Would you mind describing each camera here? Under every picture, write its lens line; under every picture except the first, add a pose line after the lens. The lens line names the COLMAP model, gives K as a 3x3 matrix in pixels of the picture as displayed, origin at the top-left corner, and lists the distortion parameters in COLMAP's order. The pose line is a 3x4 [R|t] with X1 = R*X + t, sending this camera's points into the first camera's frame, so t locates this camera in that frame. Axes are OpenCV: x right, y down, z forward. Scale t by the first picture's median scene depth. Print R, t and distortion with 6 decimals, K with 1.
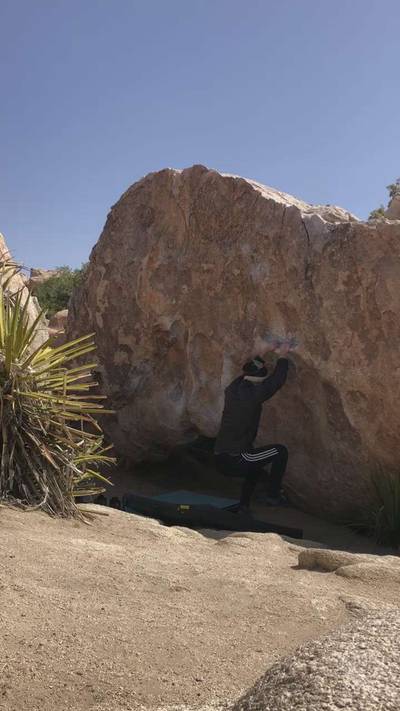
lens RADIAL K [[688.0, 0, 198.6], [0, 688.0, 353.8], [0, 0, 1]] dist [0.140143, -0.003014]
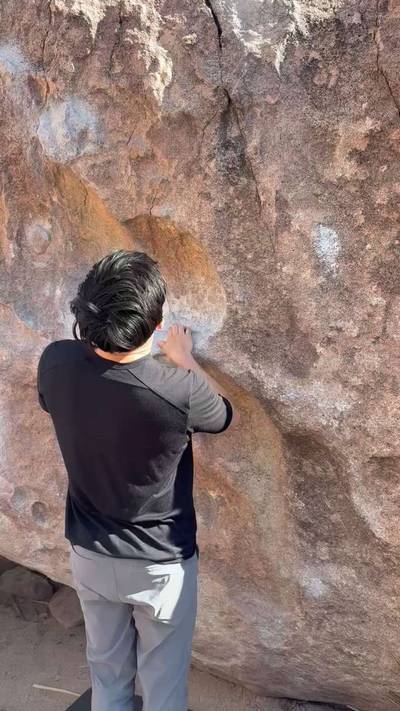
lens RADIAL K [[674.2, 0, 199.8], [0, 674.2, 354.7], [0, 0, 1]] dist [0.029700, -0.002640]
pose [[0.886084, -0.142591, 0.441047, -0.016989], [0.070635, 0.981933, 0.175551, -0.063620], [-0.458111, -0.124400, 0.880147, 0.663779]]
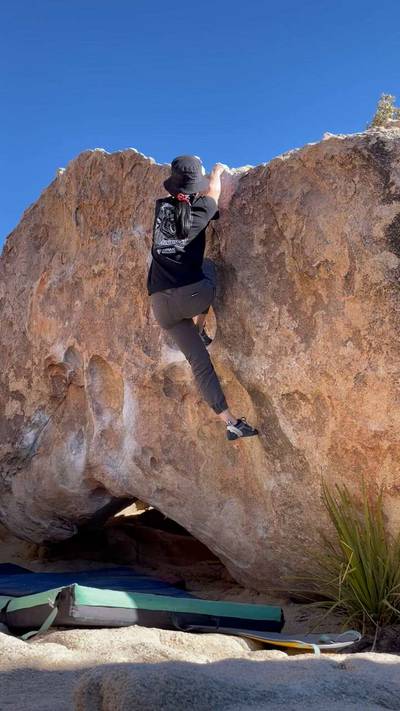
lens RADIAL K [[633.3, 0, 200.9], [0, 633.3, 353.8], [0, 0, 1]] dist [0.083141, -0.007856]
pose [[0.996941, -0.075153, 0.021473, 0.114567], [0.077618, 0.984251, -0.158824, 0.097385], [-0.009198, 0.160005, 0.987073, 0.347325]]
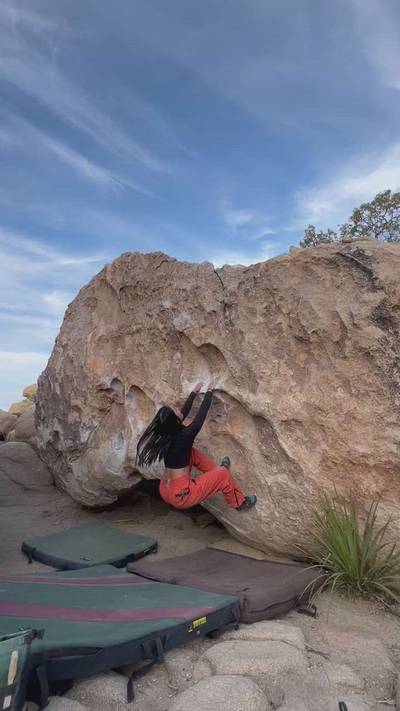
lens RADIAL K [[330.3, 0, 202.2], [0, 330.3, 353.3], [0, 0, 1]] dist [-0.000222, -0.000133]
pose [[0.985974, -0.072909, 0.150131, 0.039084], [0.099909, 0.978396, -0.180998, 0.030868], [-0.133691, 0.193458, 0.971957, 0.496579]]
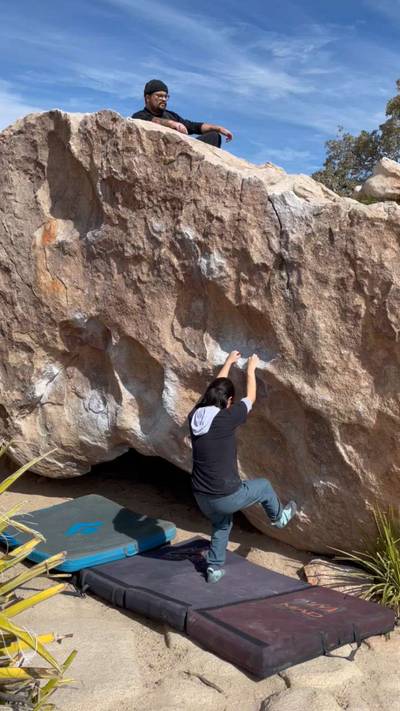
lens RADIAL K [[602.4, 0, 202.7], [0, 602.4, 355.2], [0, 0, 1]] dist [0.173505, -0.344799]
pose [[0.969768, -0.091096, 0.226389, -0.083233], [0.052077, 0.983596, 0.172707, -0.138374], [-0.238408, -0.155696, 0.958603, 0.345917]]
